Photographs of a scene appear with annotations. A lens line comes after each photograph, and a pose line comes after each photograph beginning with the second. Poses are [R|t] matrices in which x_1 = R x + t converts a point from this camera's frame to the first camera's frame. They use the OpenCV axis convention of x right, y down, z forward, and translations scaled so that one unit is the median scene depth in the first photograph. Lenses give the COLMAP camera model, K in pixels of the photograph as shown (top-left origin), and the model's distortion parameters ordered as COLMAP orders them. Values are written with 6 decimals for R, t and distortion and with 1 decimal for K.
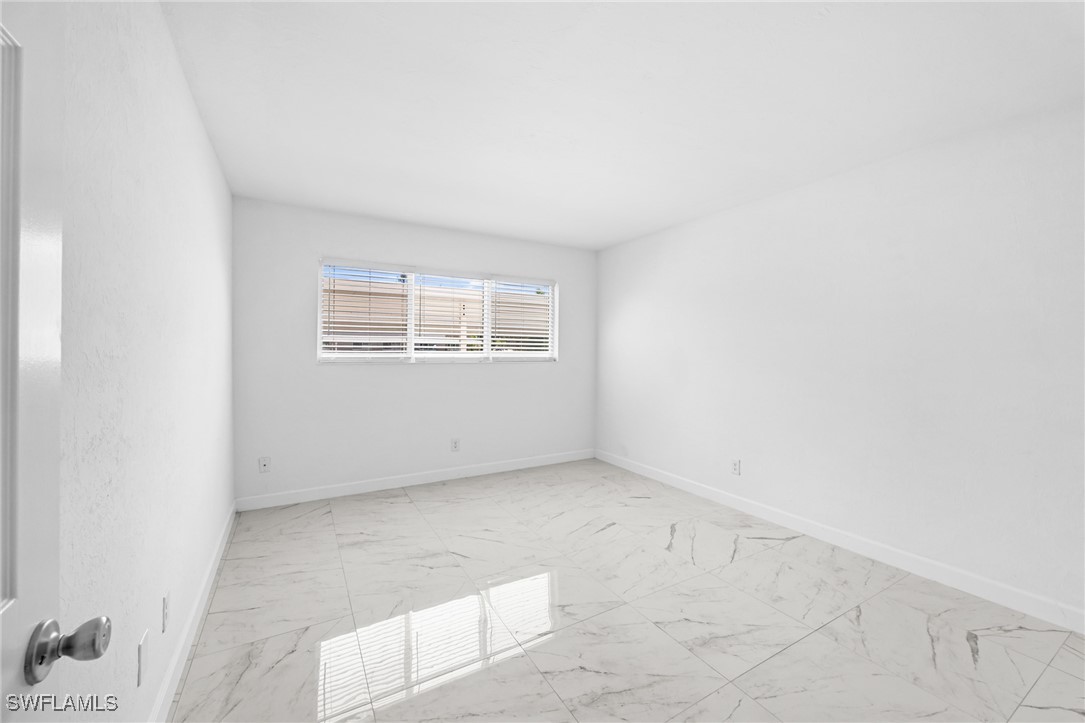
lens RADIAL K [[421.7, 0, 554.5], [0, 421.7, 346.5], [0, 0, 1]] dist [-0.003300, -0.000171]
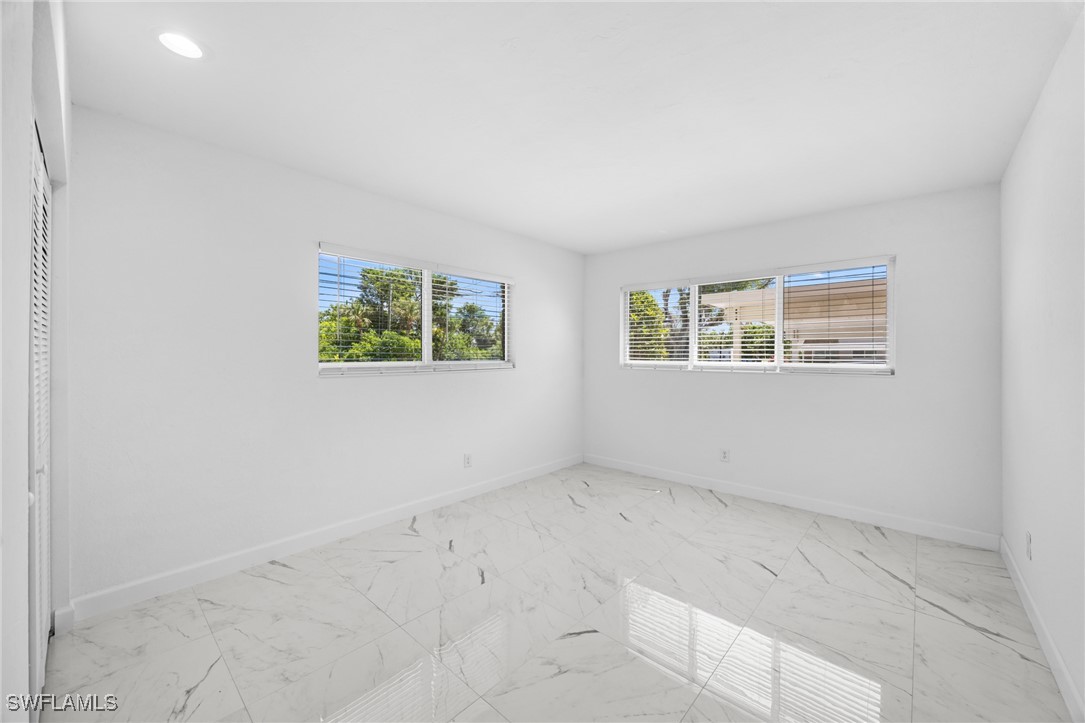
lens RADIAL K [[421.7, 0, 554.5], [0, 421.7, 346.5], [0, 0, 1]] dist [-0.003300, -0.000171]
pose [[0.320559, -0.025585, -0.946883, 0.936447], [0.004068, 0.999663, -0.025634, 0.008861], [0.947220, 0.004365, 0.320555, 0.544747]]
